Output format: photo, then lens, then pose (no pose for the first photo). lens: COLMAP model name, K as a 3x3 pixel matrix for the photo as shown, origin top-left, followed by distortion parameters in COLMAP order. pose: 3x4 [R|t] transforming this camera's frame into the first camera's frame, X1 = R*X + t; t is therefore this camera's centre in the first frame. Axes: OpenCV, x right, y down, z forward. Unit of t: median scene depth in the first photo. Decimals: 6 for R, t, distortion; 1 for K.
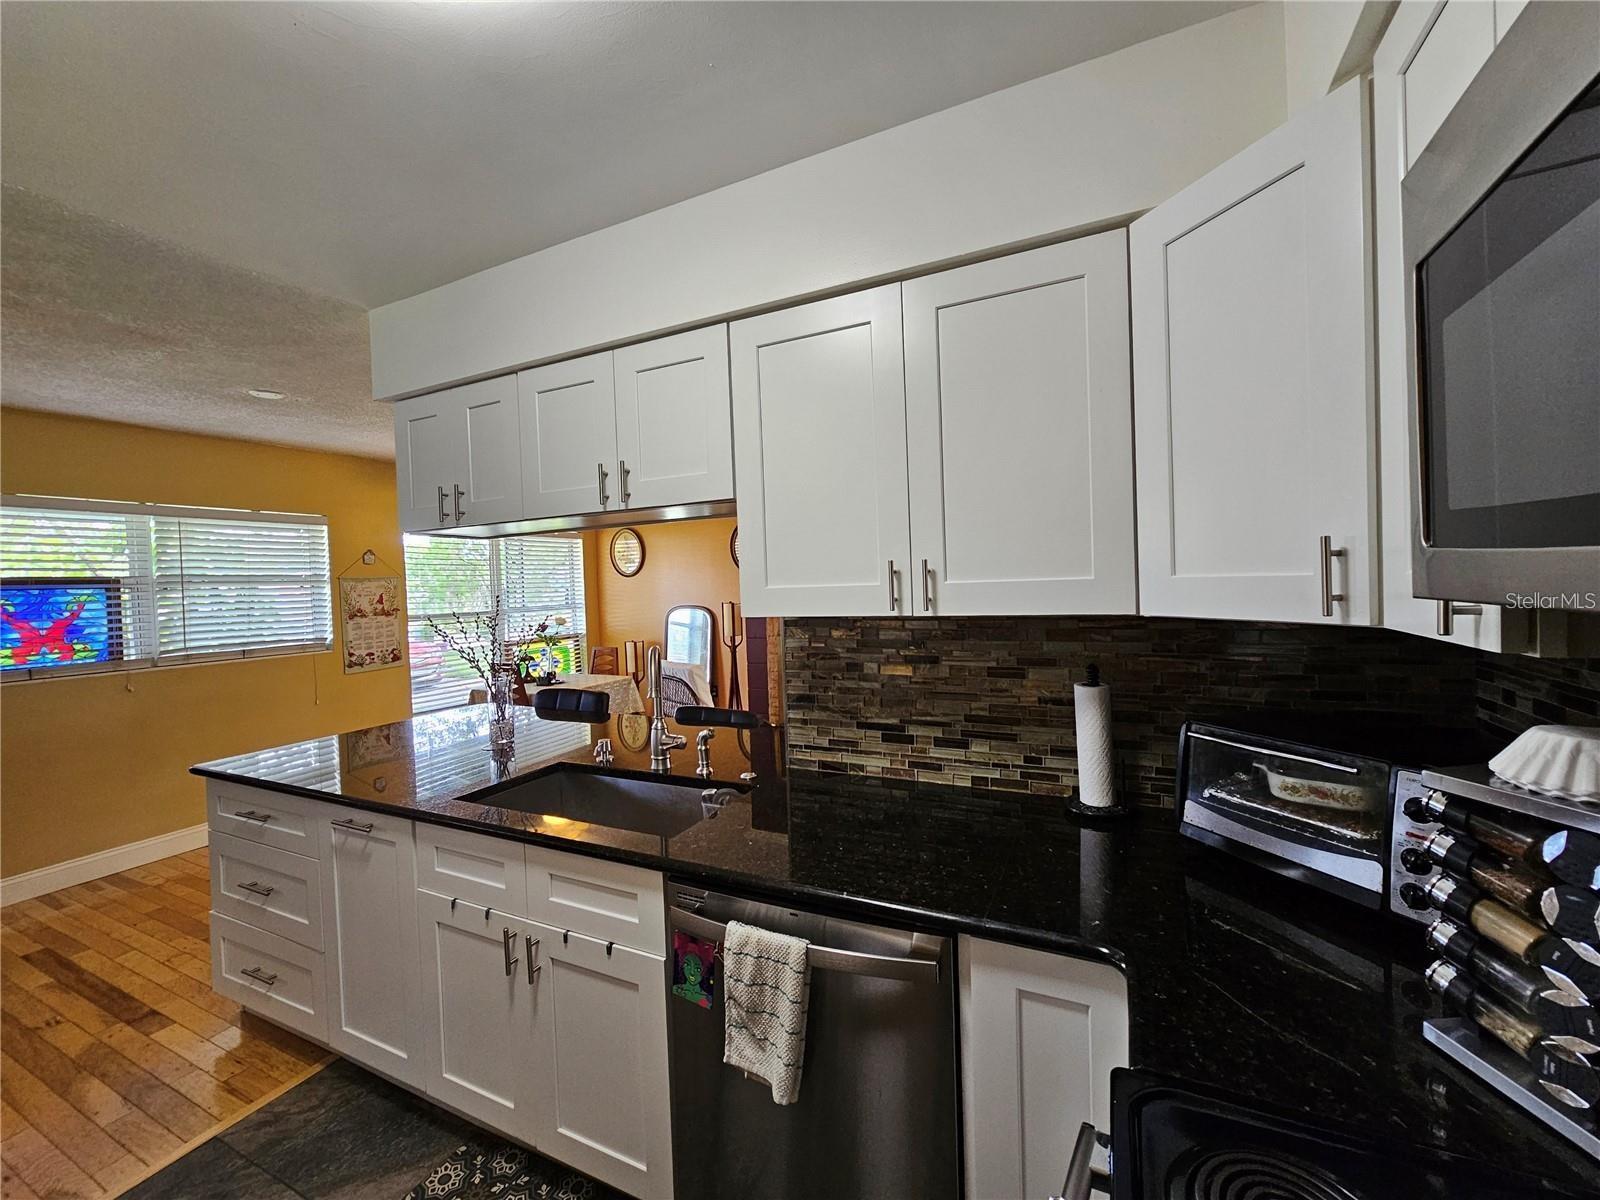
lens RADIAL K [[655.7, 0, 799.0], [0, 655.7, 593.1], [0, 0, 1]] dist [-0.001158, 0.000837]
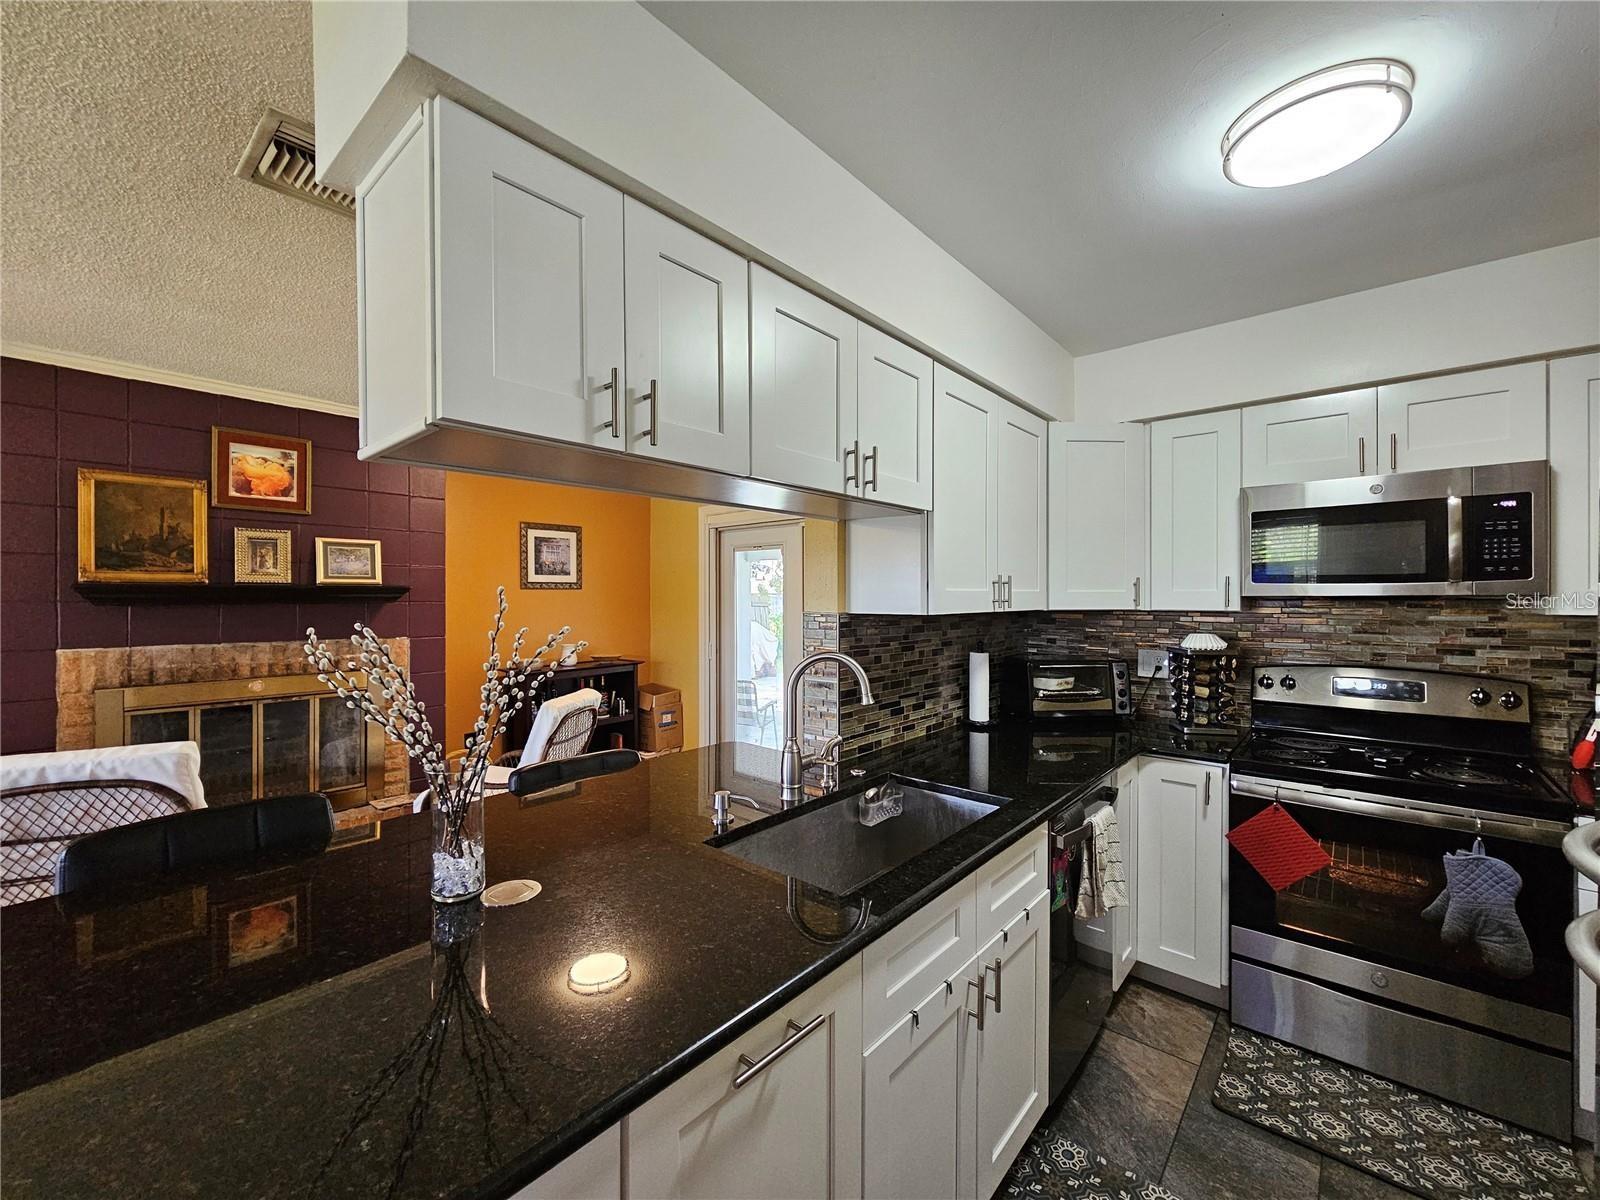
lens RADIAL K [[655.7, 0, 798.3], [0, 655.7, 595.9], [0, 0, 1]] dist [-0.001158, 0.000837]
pose [[0.255713, 0.032168, 0.966217, -1.141121], [0.011922, 0.999265, -0.036424, 0.038412], [-0.966679, 0.020834, 0.255142, 0.845347]]
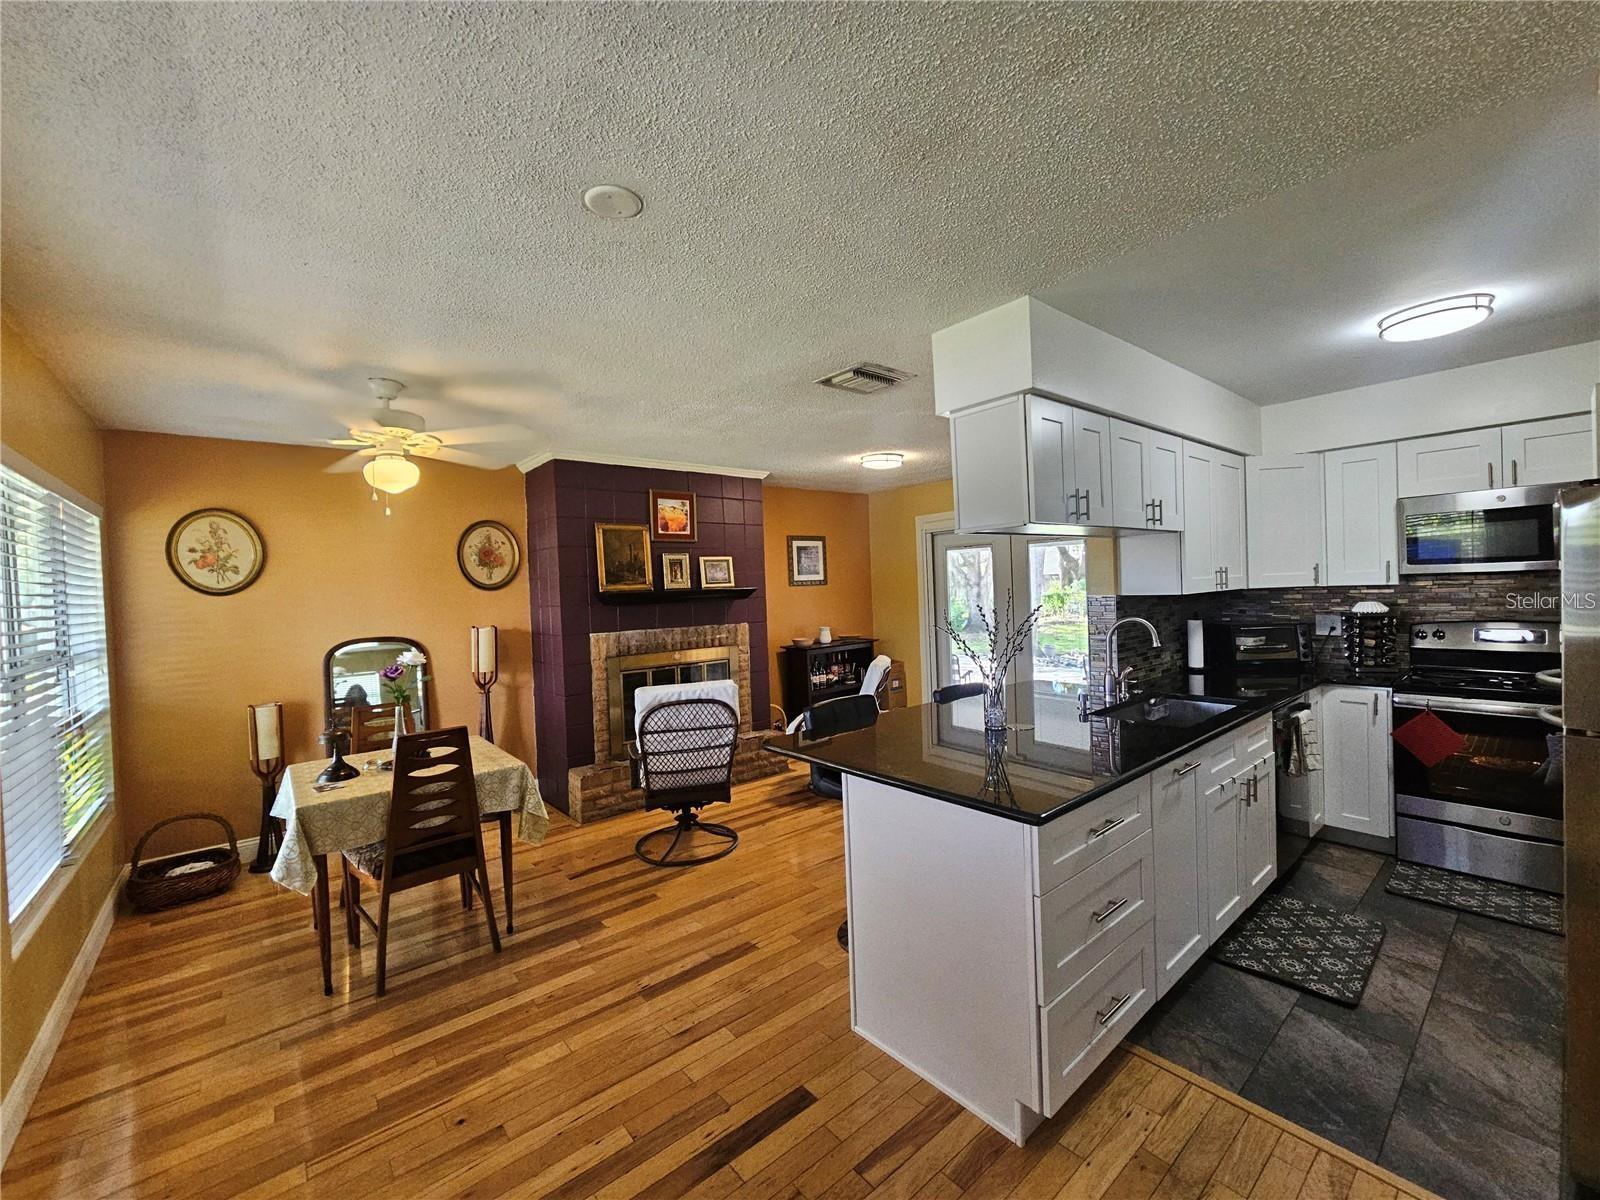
lens RADIAL K [[655.7, 0, 798.7], [0, 655.7, 595.9], [0, 0, 1]] dist [-0.001158, 0.000837]
pose [[0.403240, 0.003501, 0.915088, -2.050137], [0.042447, 0.998845, -0.022526, 0.032905], [-0.914109, 0.047926, 0.402625, 1.140032]]
